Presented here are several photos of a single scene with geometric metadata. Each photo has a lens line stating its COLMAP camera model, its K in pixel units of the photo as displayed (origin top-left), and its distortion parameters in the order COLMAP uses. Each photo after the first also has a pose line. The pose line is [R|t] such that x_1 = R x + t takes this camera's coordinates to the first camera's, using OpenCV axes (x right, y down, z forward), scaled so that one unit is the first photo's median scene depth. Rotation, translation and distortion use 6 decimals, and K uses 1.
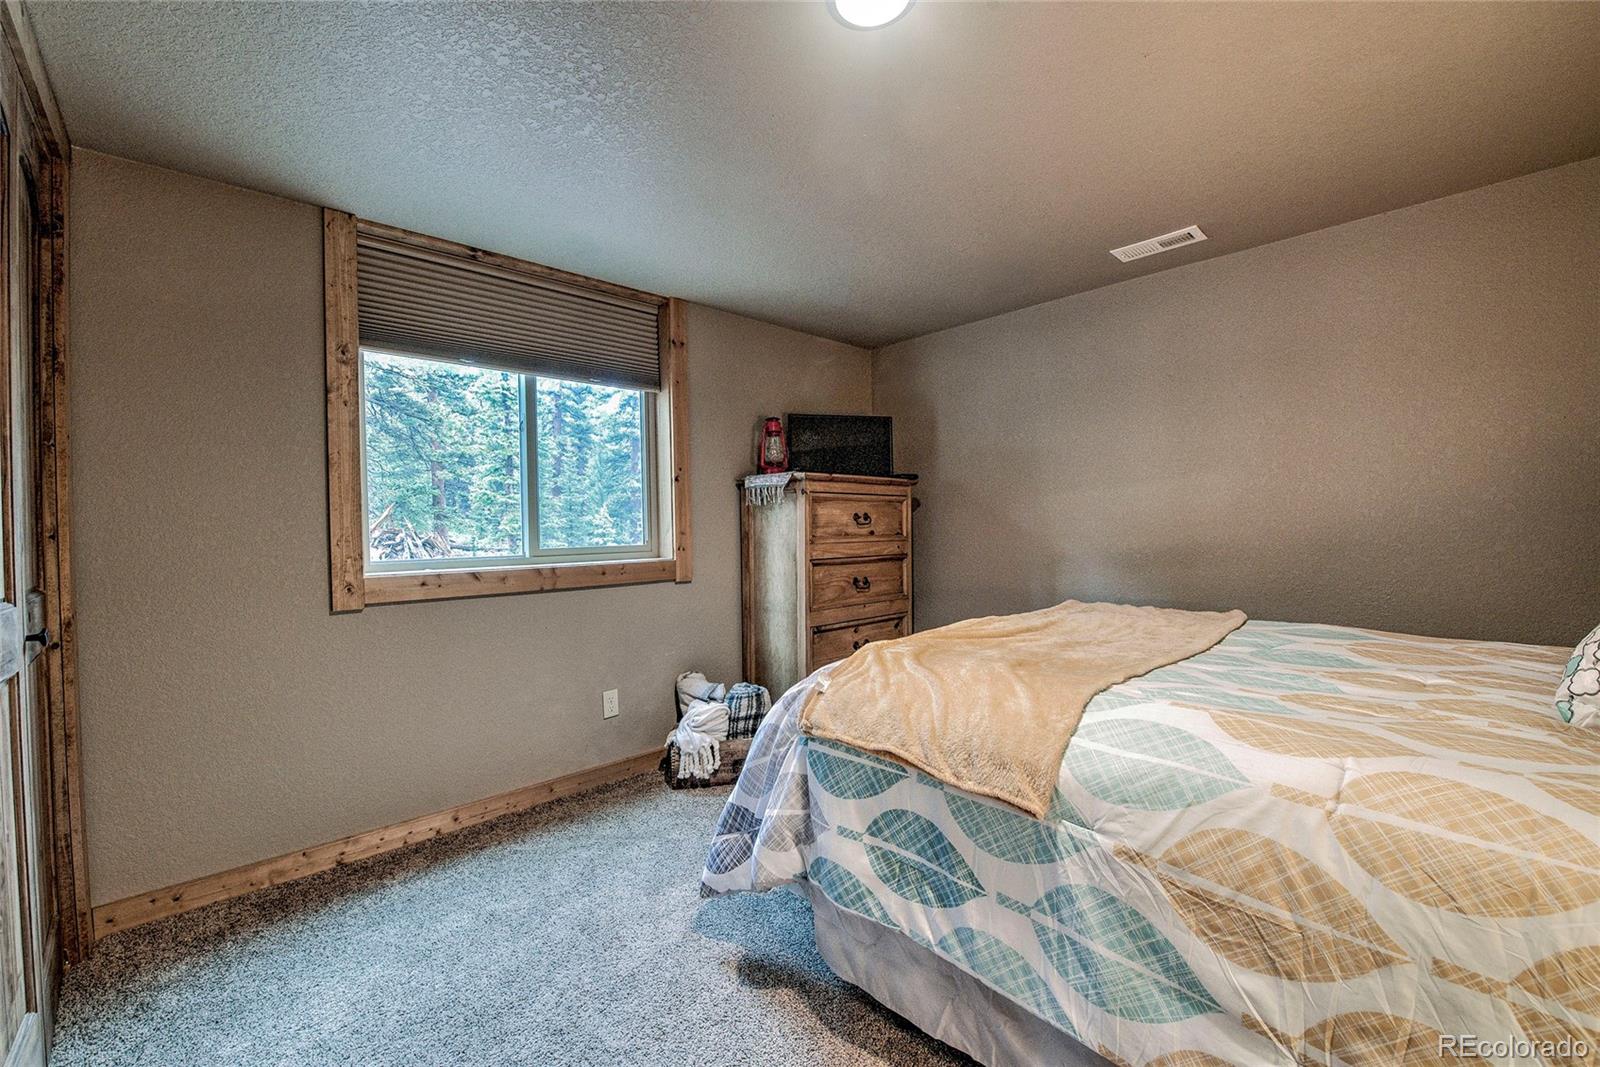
lens RADIAL K [[658.4, 0, 795.9], [0, 658.4, 535.9], [0, 0, 1]] dist [-0.014896, -0.002993]
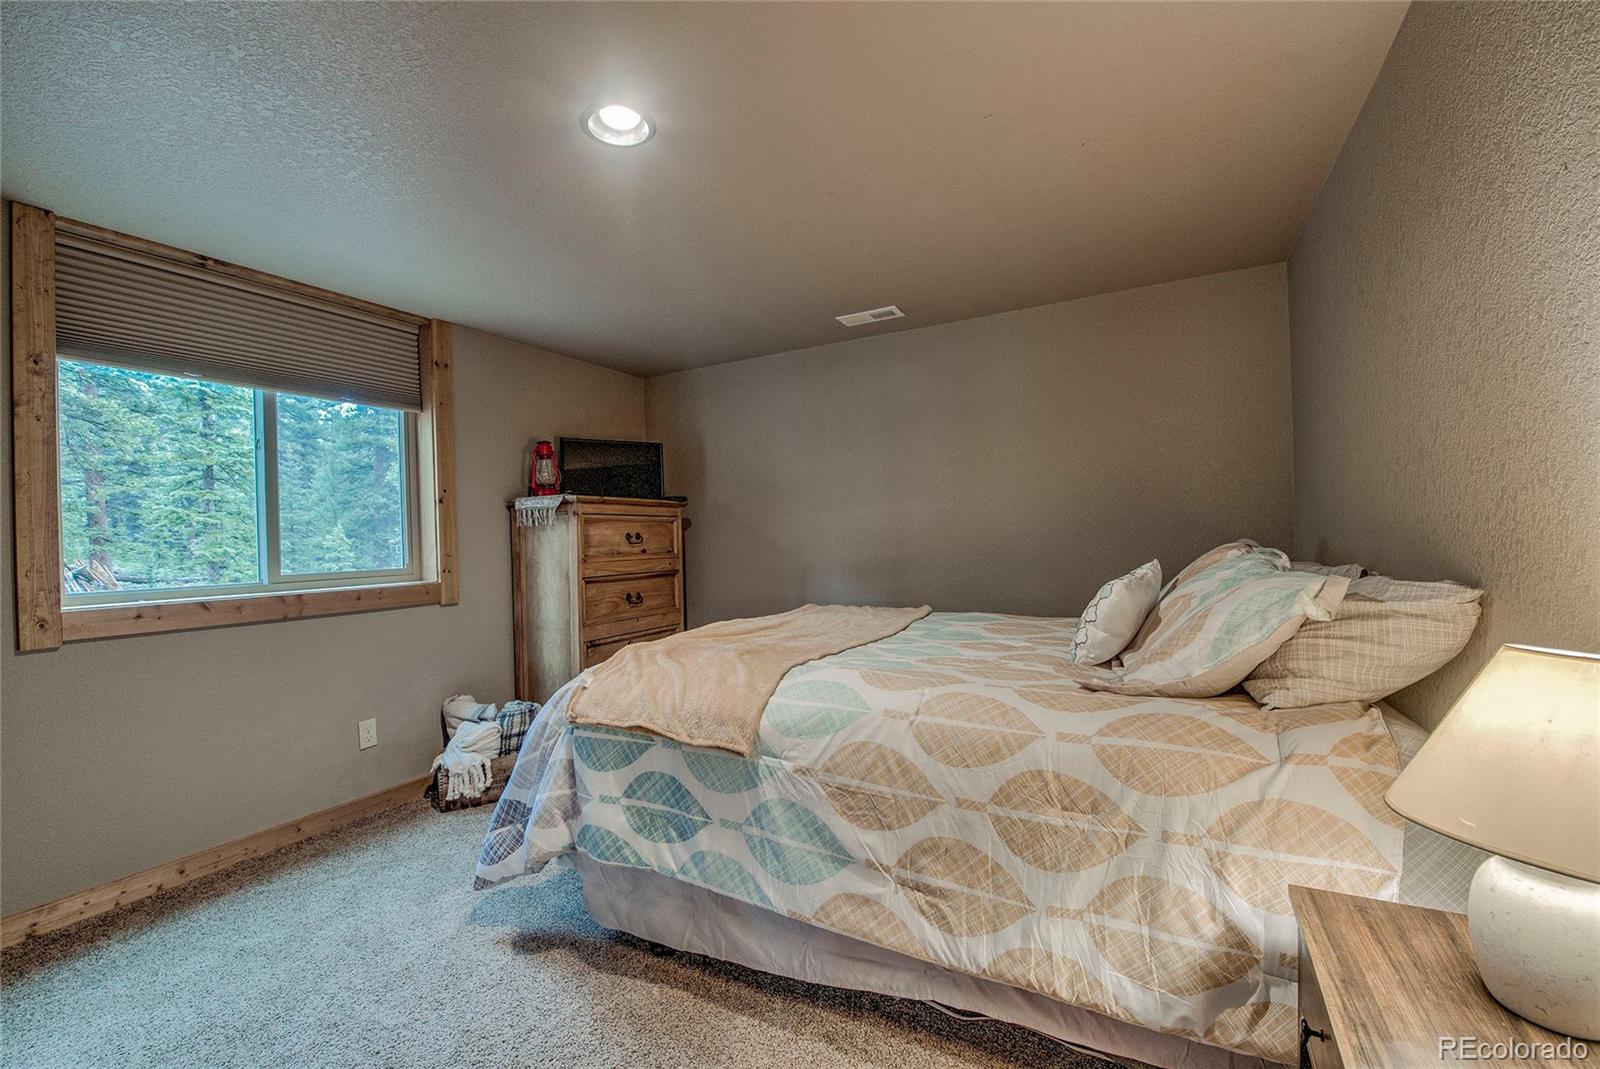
lens RADIAL K [[658.4, 0, 795.9], [0, 658.4, 536.9], [0, 0, 1]] dist [-0.014896, -0.002993]
pose [[0.947944, -0.012381, 0.318197, 0.017227], [0.020426, 0.999550, -0.021959, 0.001082], [-0.317782, 0.027315, 0.947770, -0.163830]]
